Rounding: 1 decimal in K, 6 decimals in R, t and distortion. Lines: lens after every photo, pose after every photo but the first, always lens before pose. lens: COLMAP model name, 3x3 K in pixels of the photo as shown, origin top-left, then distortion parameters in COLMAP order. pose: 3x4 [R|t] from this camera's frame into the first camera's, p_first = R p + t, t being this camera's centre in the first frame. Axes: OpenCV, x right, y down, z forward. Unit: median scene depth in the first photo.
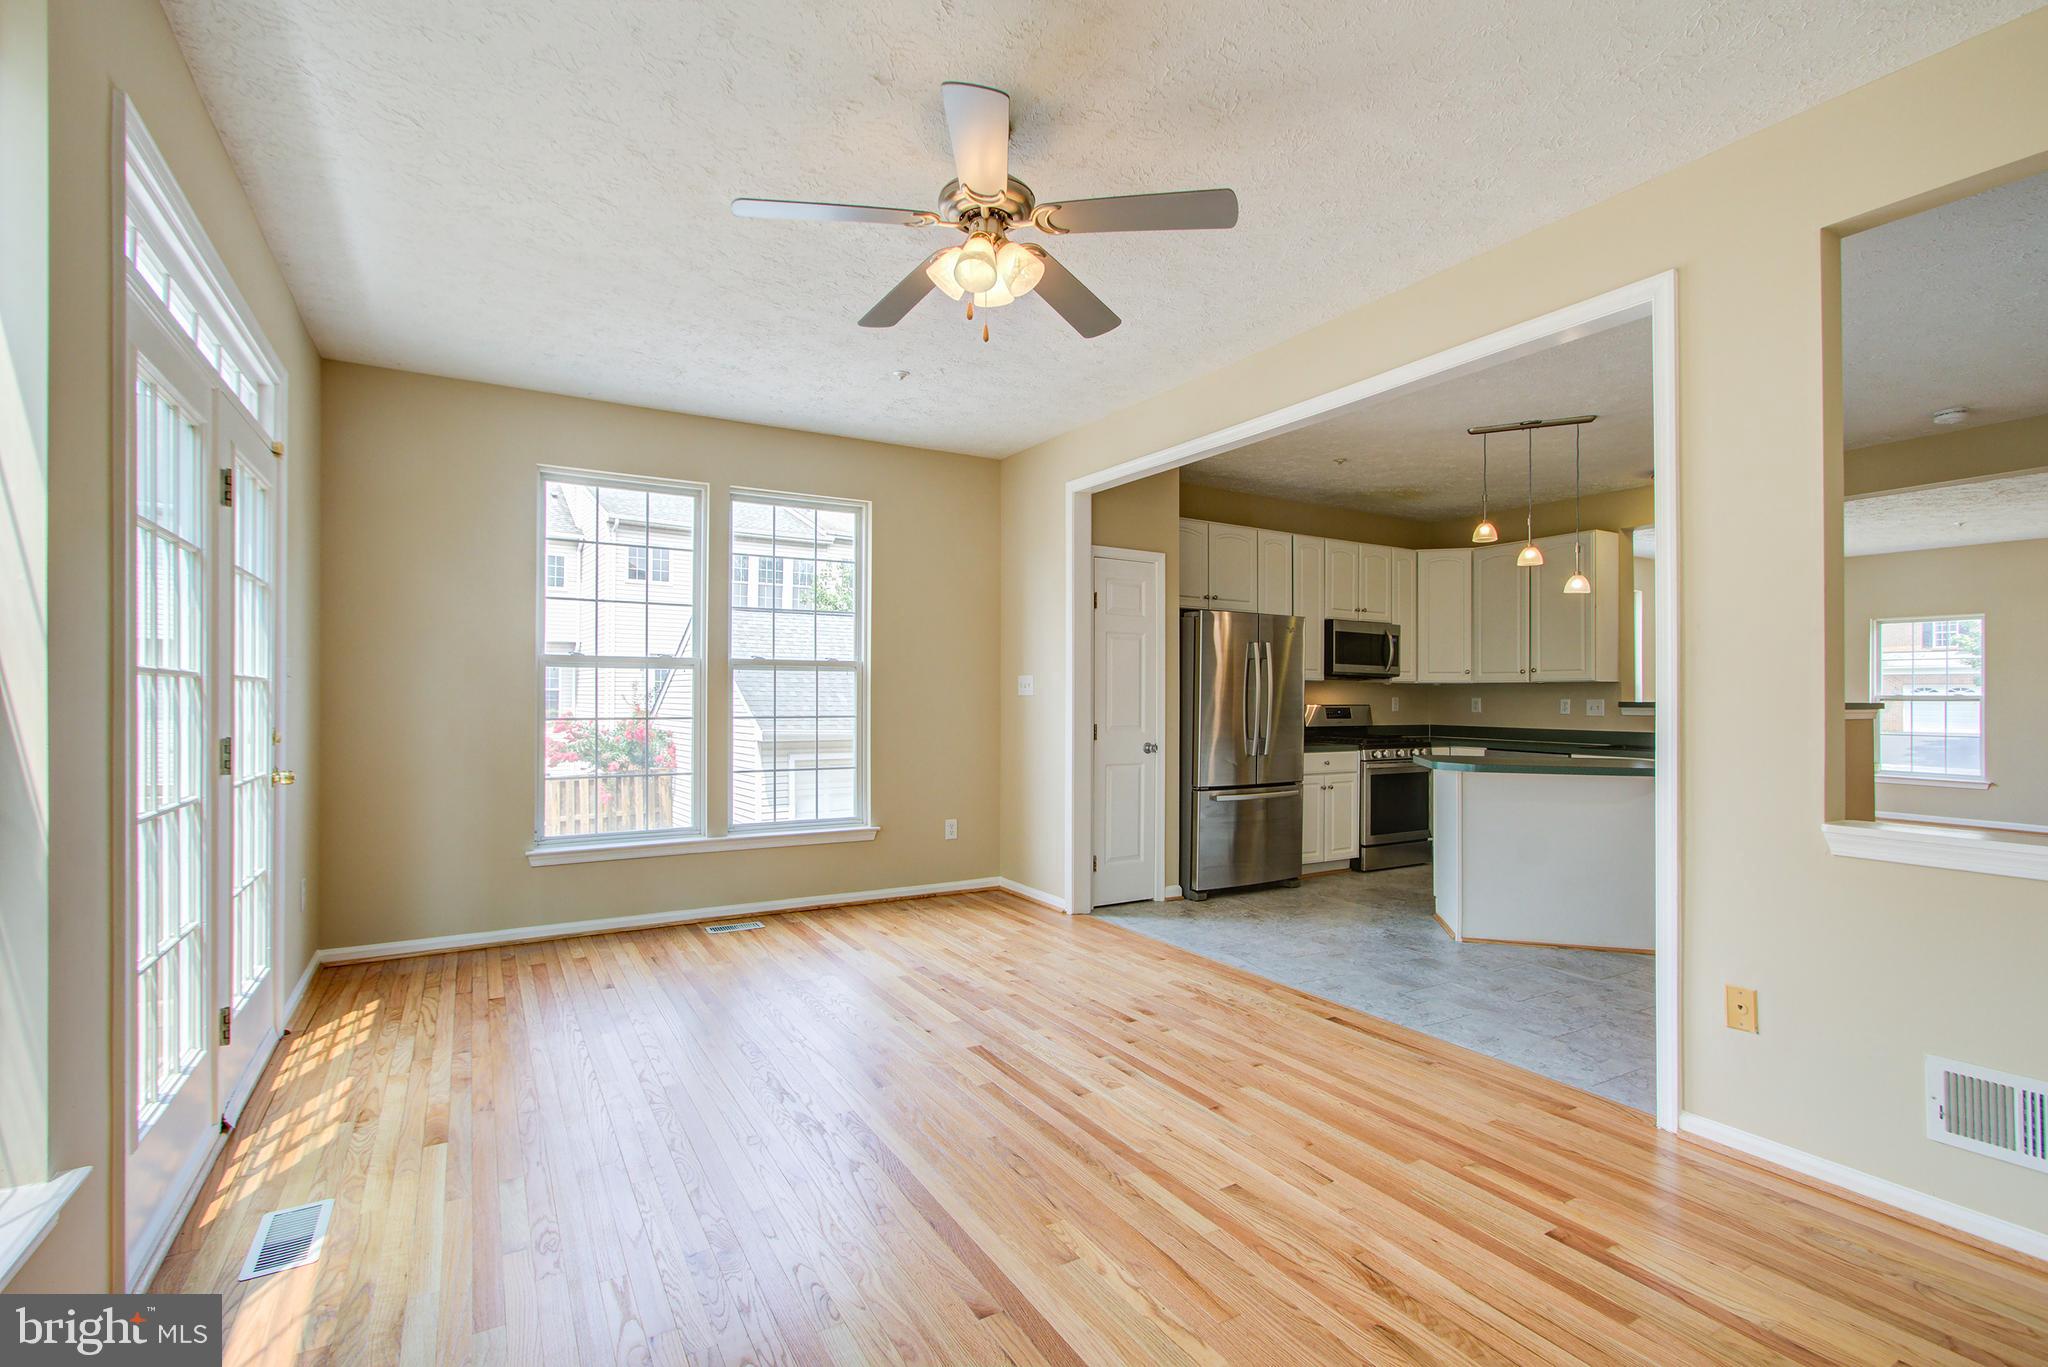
lens RADIAL K [[933.7, 0, 1009.7], [0, 933.7, 689.5], [0, 0, 1]] dist [-0.008513, 0.004941]
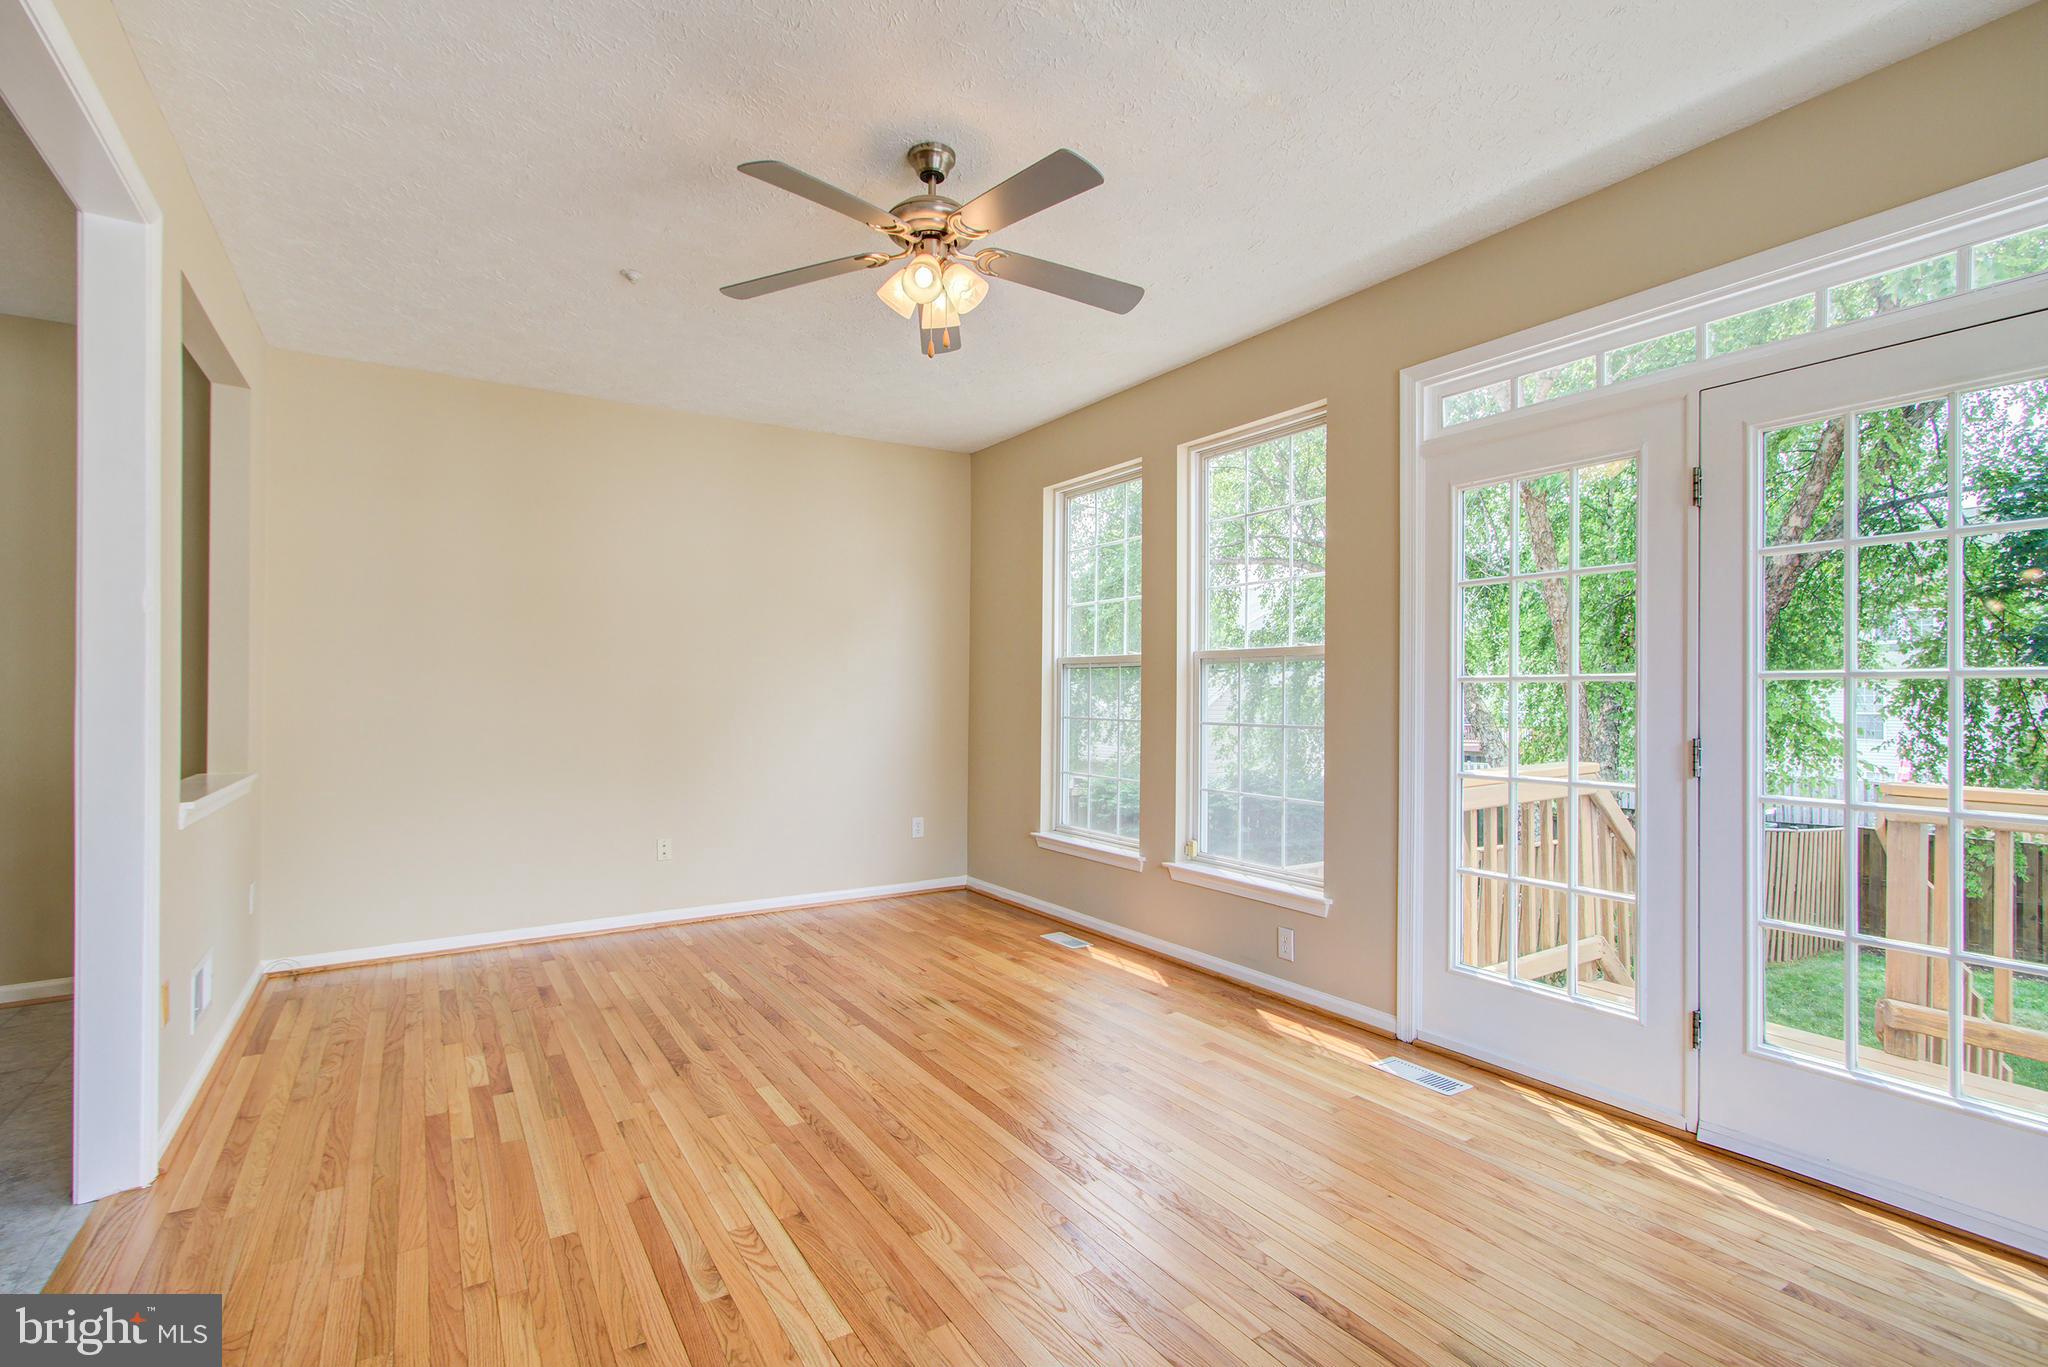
lens RADIAL K [[933.7, 0, 1013.1], [0, 933.7, 695.0], [0, 0, 1]] dist [-0.008513, 0.004941]
pose [[-0.999353, -0.004905, -0.035642, -0.031728], [-0.004682, 0.999969, -0.006336, 0.006185], [0.035672, -0.006165, -0.999345, 0.789365]]
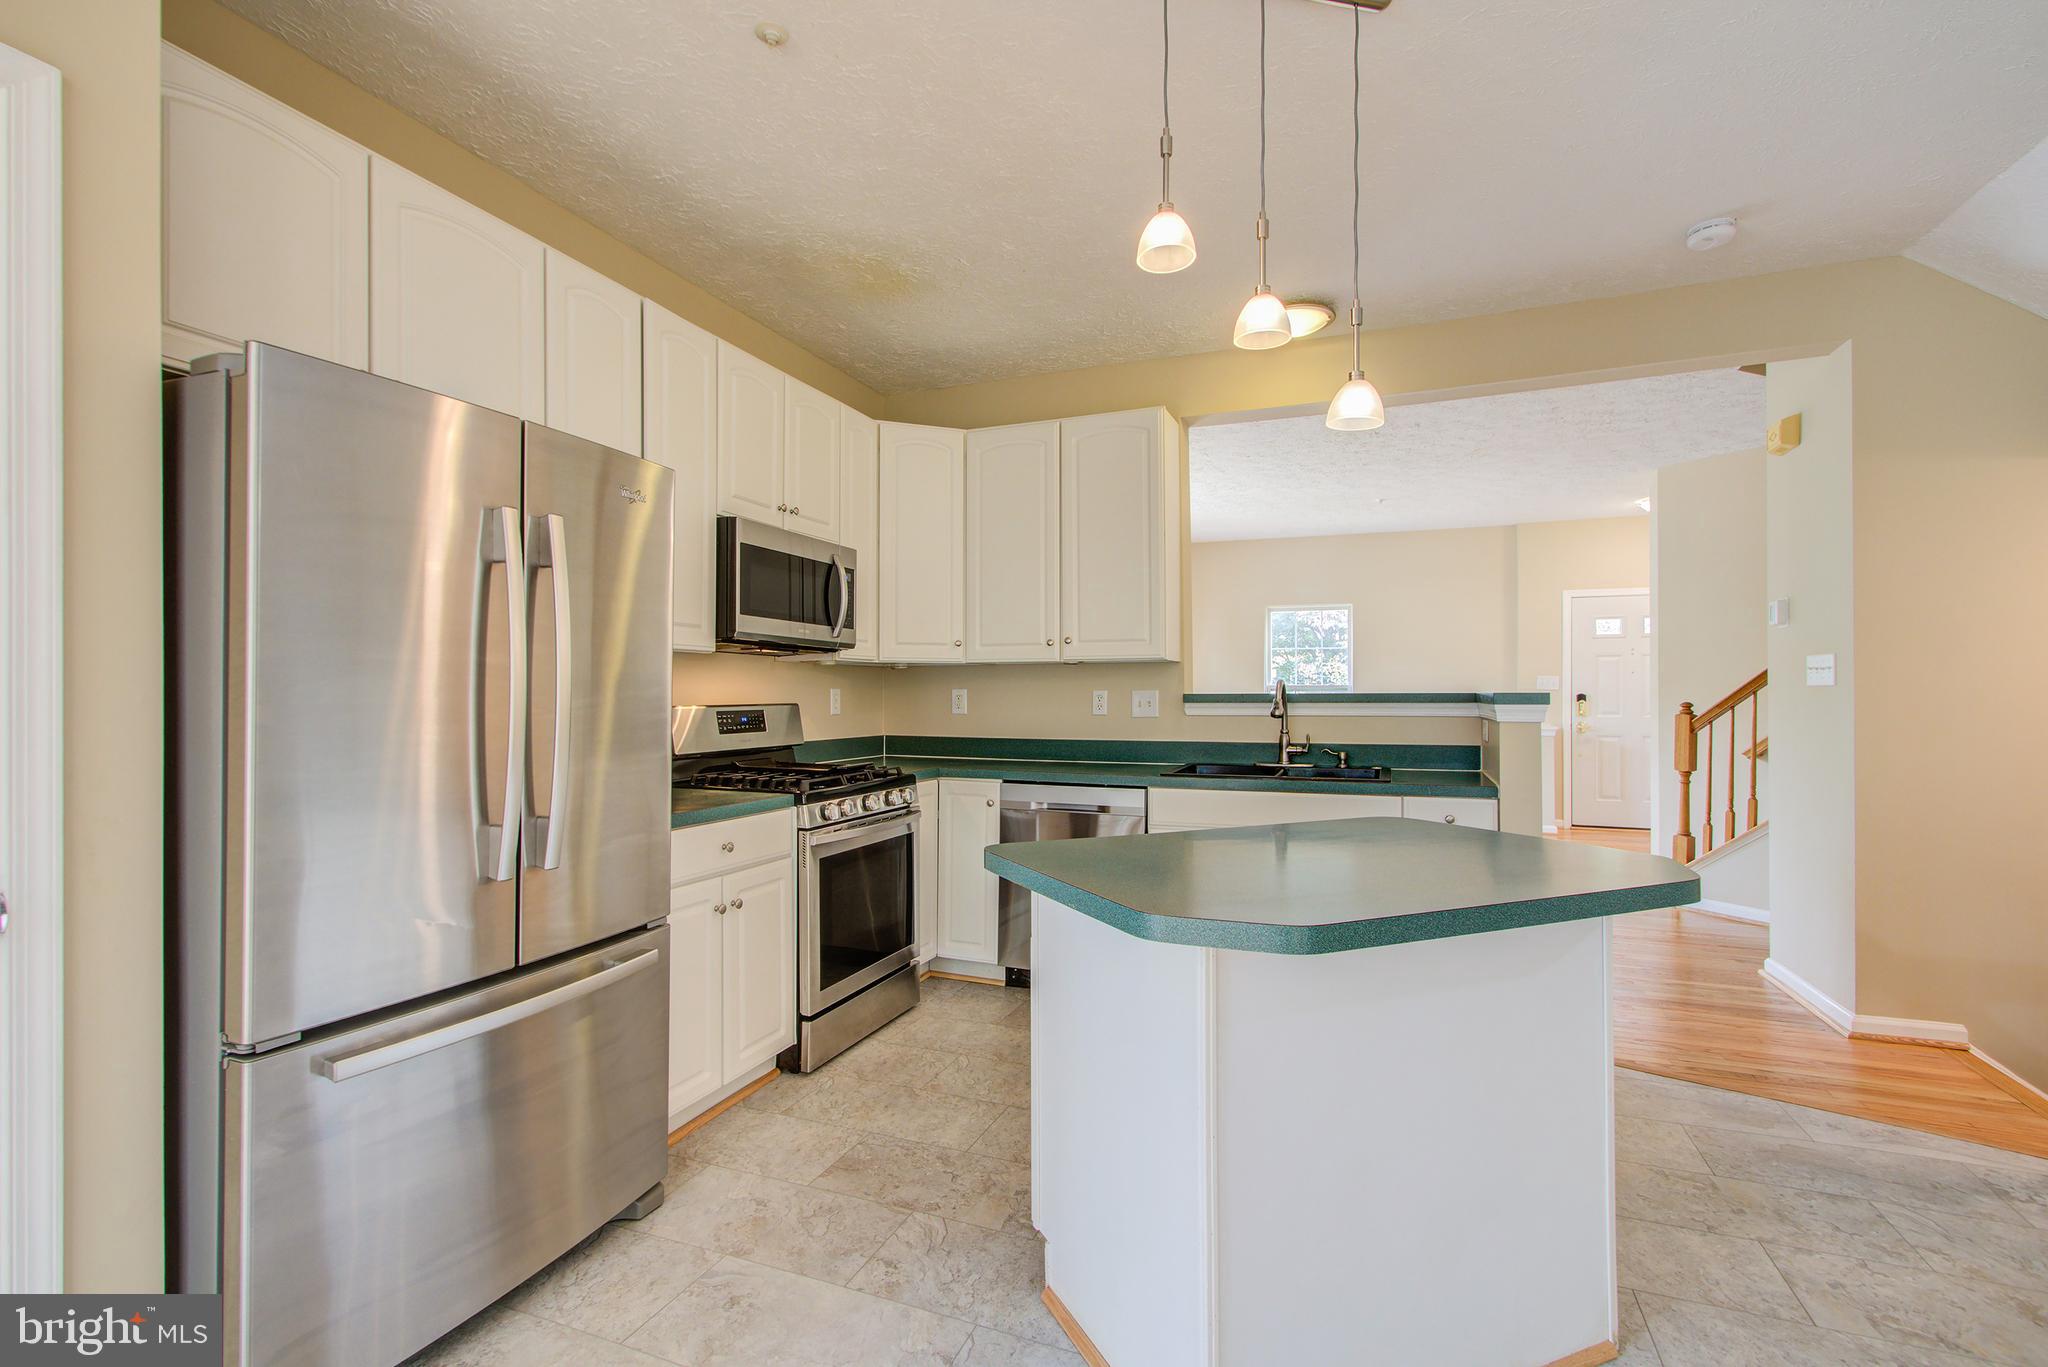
lens RADIAL K [[933.7, 0, 1011.8], [0, 933.7, 684.9], [0, 0, 1]] dist [-0.008513, 0.004941]
pose [[0.792315, -0.003304, 0.610103, 0.187783], [0.002061, 0.999994, 0.002739, 0.005965], [-0.610109, -0.000913, 0.792317, 0.594553]]
